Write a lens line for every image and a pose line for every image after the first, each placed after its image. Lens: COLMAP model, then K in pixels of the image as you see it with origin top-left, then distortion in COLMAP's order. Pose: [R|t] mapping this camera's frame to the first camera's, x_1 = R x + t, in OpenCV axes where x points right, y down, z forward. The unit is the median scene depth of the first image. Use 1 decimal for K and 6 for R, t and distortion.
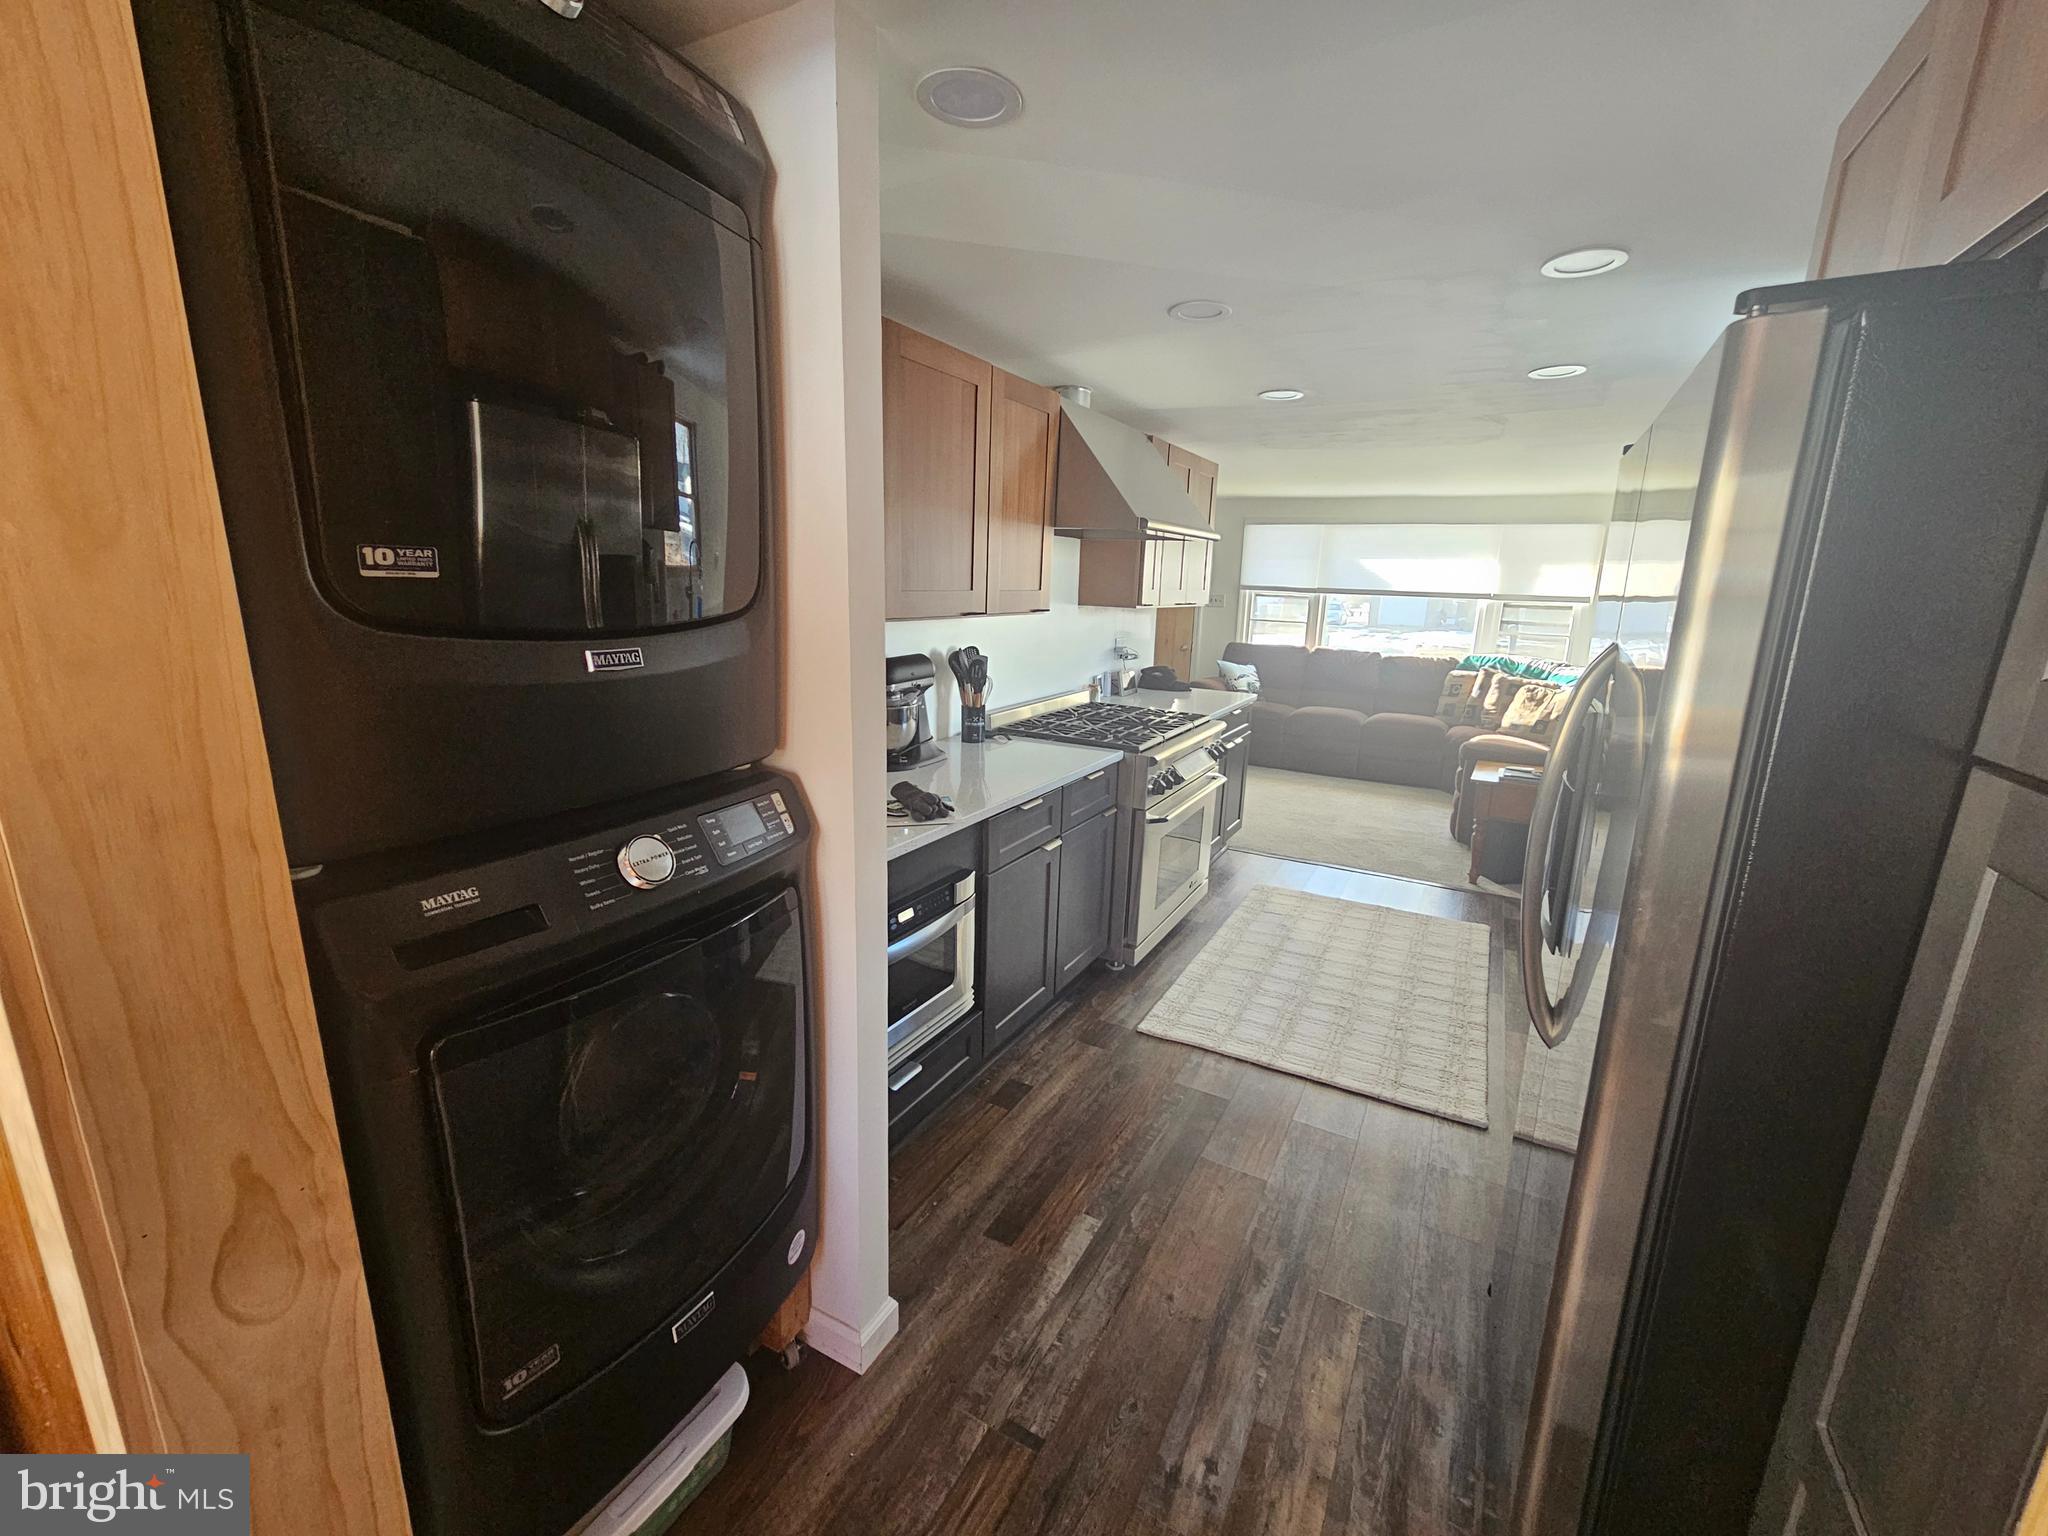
lens RADIAL K [[835.0, 0, 1029.0], [0, 835.0, 784.4], [0, 0, 1]] dist [0.000082, 0.000156]
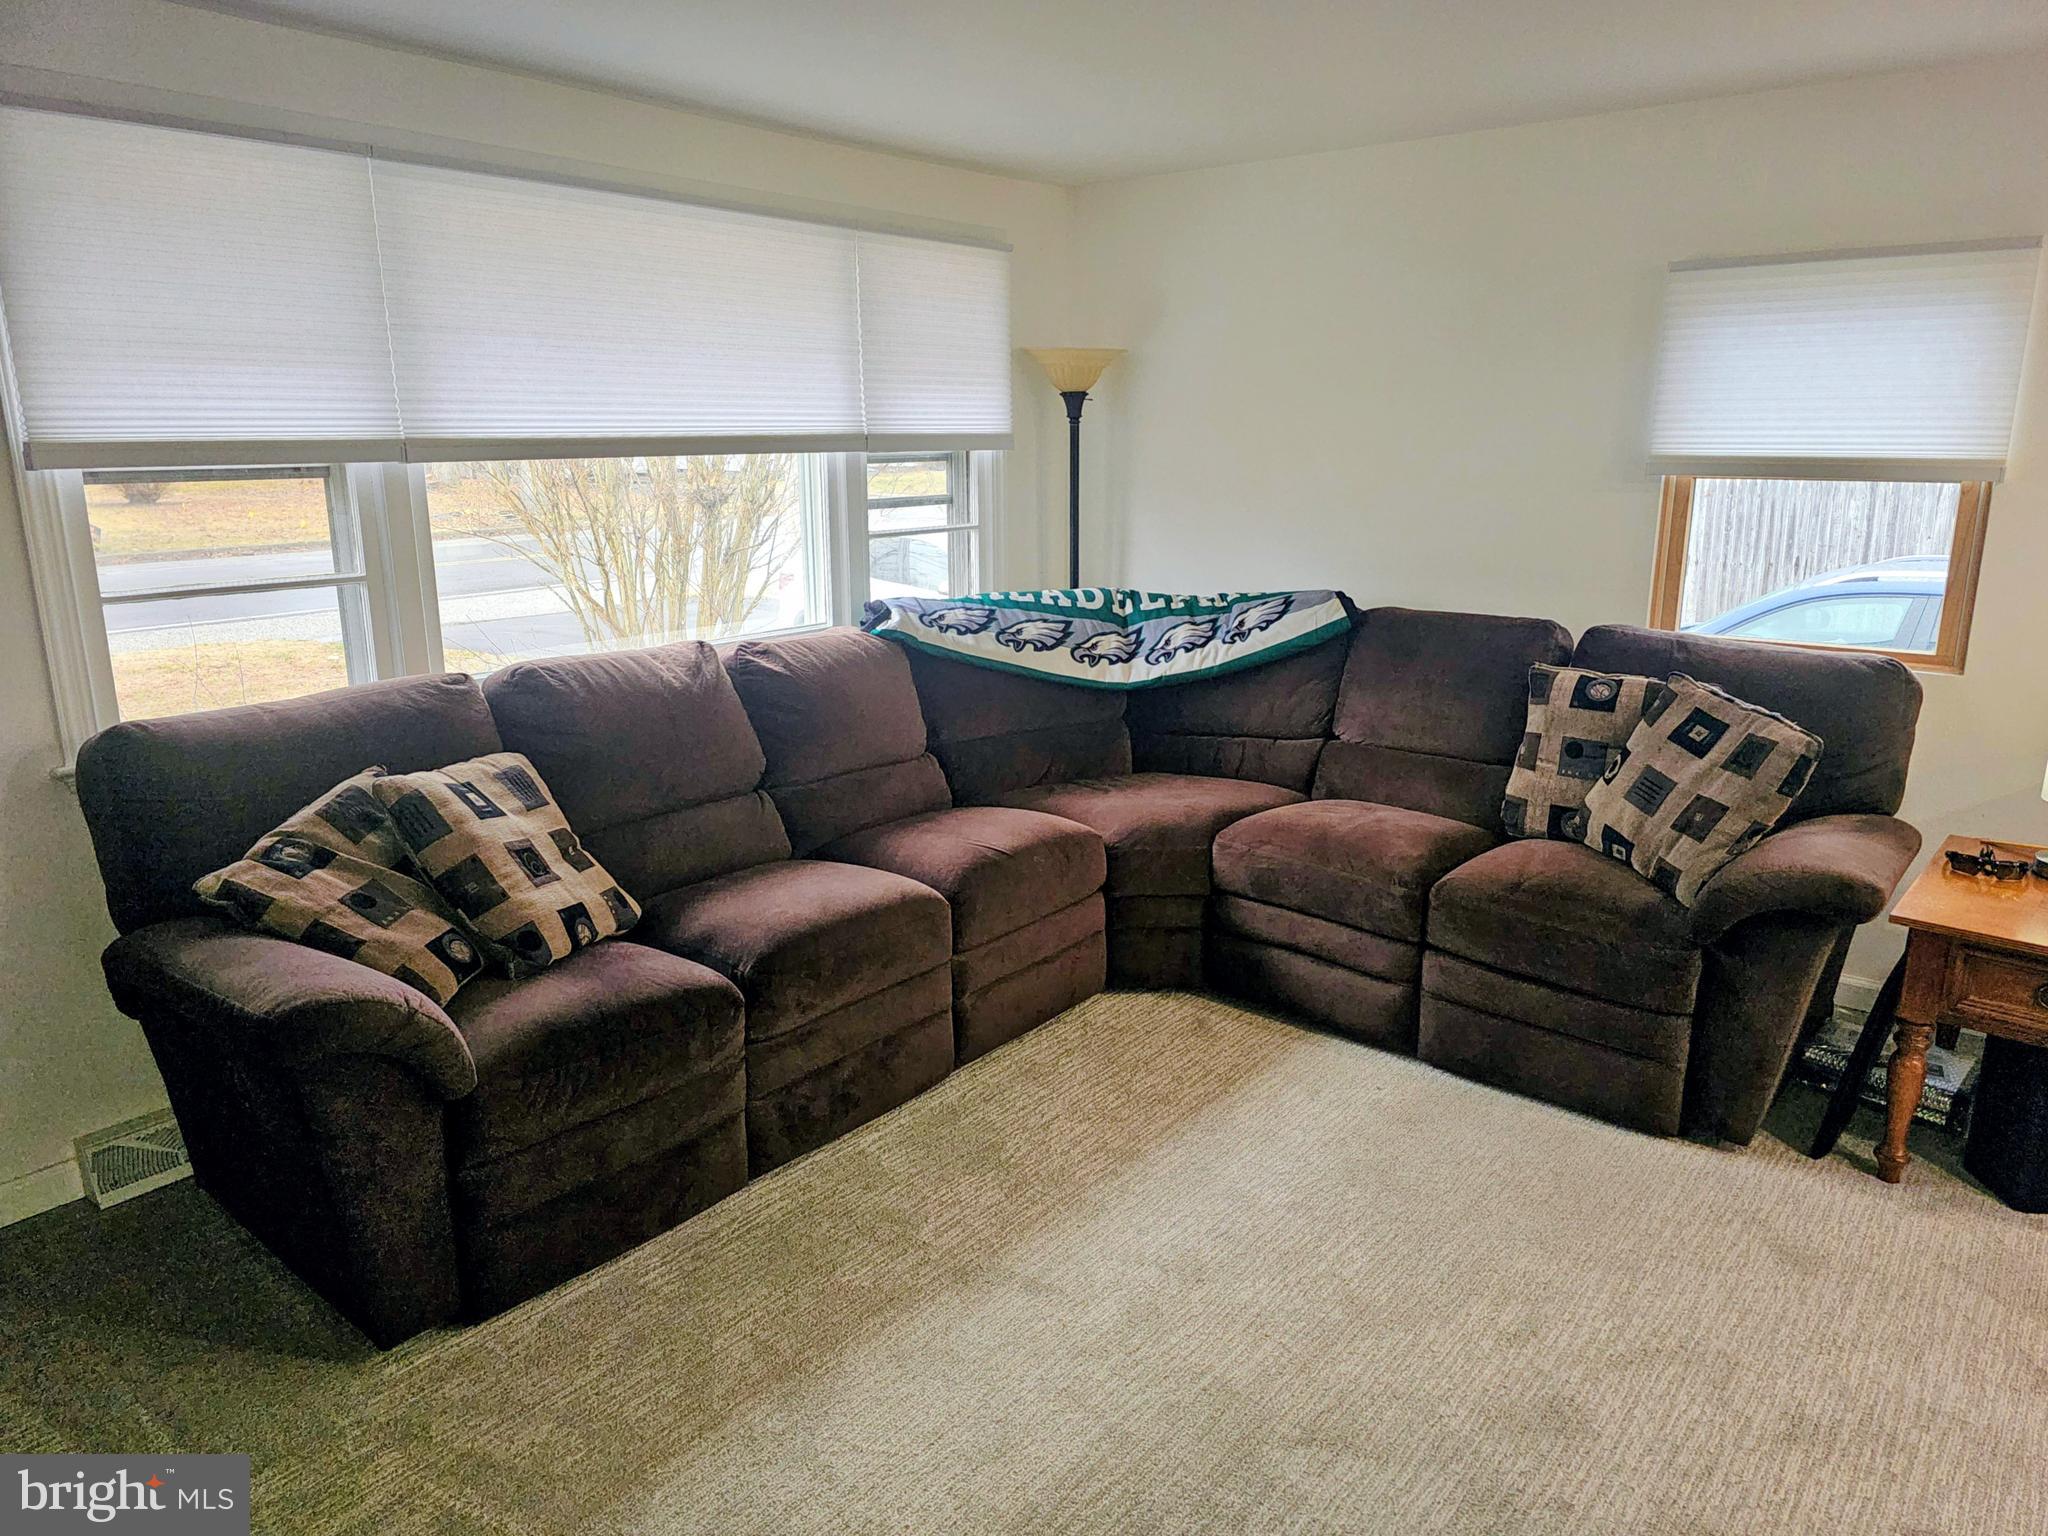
lens RADIAL K [[1367.4, 0, 1022.6], [0, 1367.4, 775.8], [0, 0, 1]] dist [0.062696, -0.047862]
pose [[0.182281, -0.272911, 0.944613, -0.081427], [0.250814, 0.941832, 0.223708, -0.706119], [-0.950719, 0.196145, 0.240128, 2.847912]]
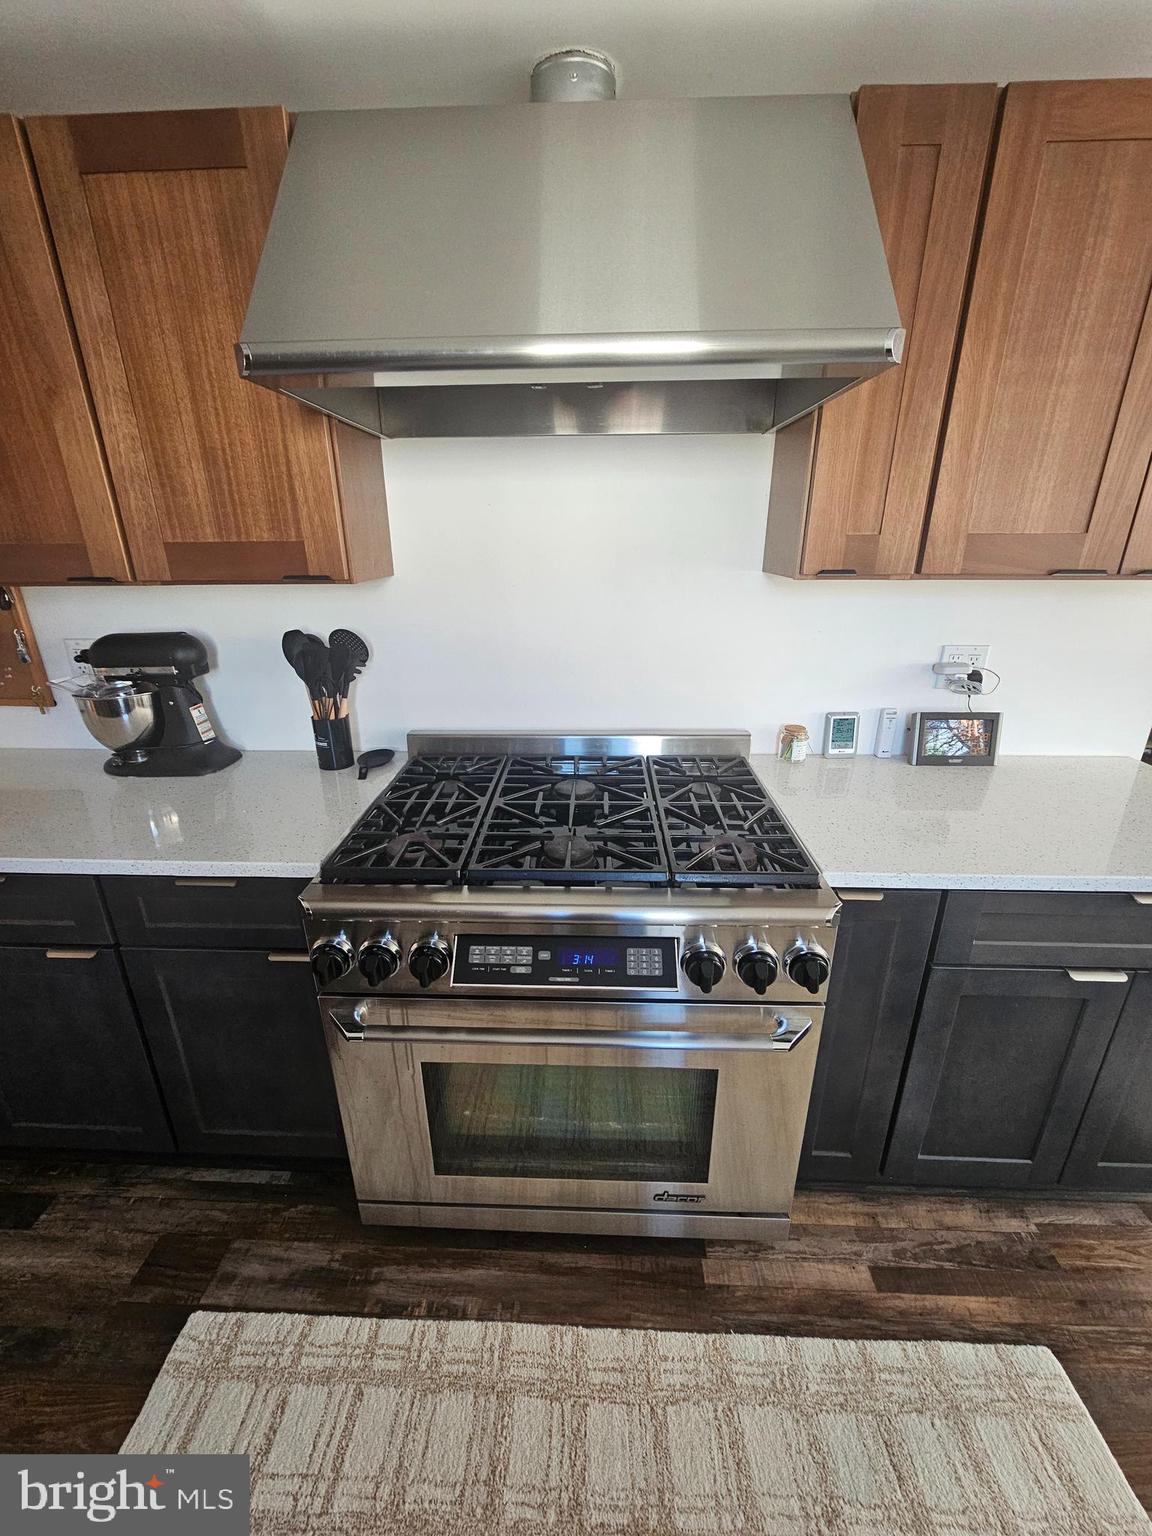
lens RADIAL K [[626.2, 0, 575.7], [0, 626.2, 772.1], [0, 0, 1]] dist [0.000082, 0.000156]
pose [[0.448347, 0.283053, -0.847860, 0.709314], [-0.199699, 0.956282, 0.213649, -0.298436], [0.871266, 0.073528, 0.485272, 1.370914]]
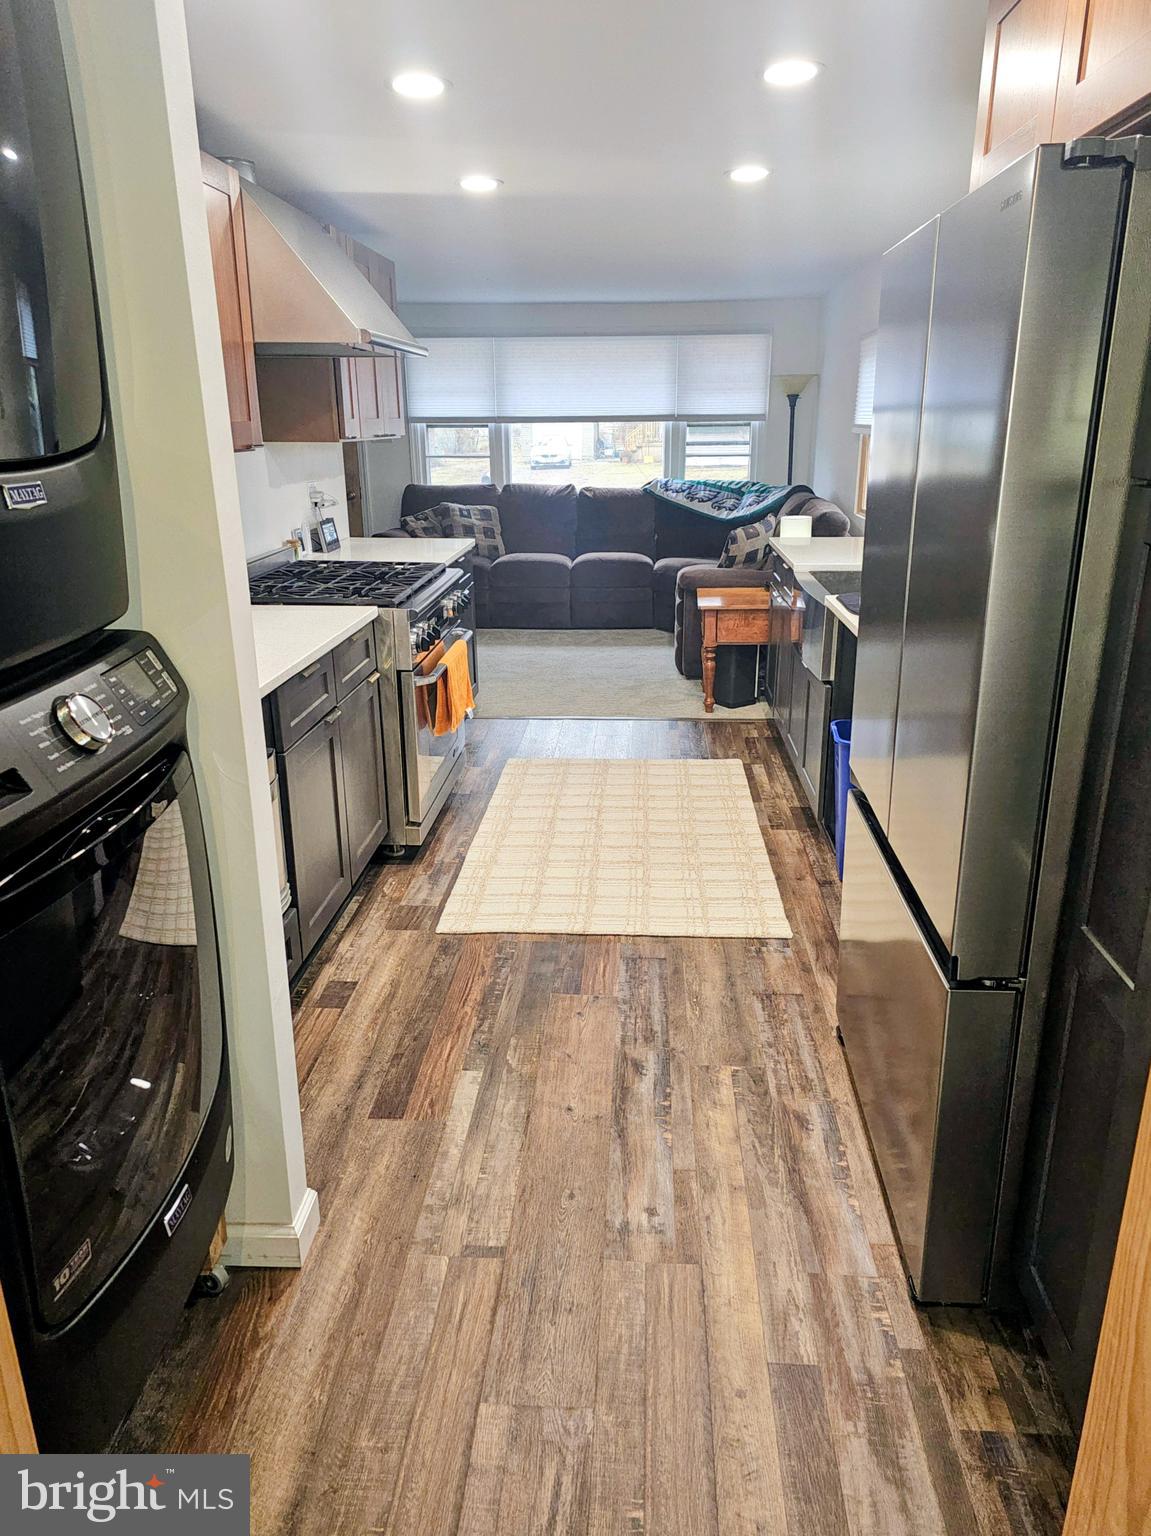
lens RADIAL K [[1025.5, 0, 575.5], [0, 1025.5, 768.0], [0, 0, 1]] dist [0.062696, -0.047862]
pose [[0.906297, -0.169705, 0.387075, -0.216024], [0.134078, 0.983983, 0.117478, 0.041815], [-0.400811, -0.054572, 0.914534, -0.132641]]
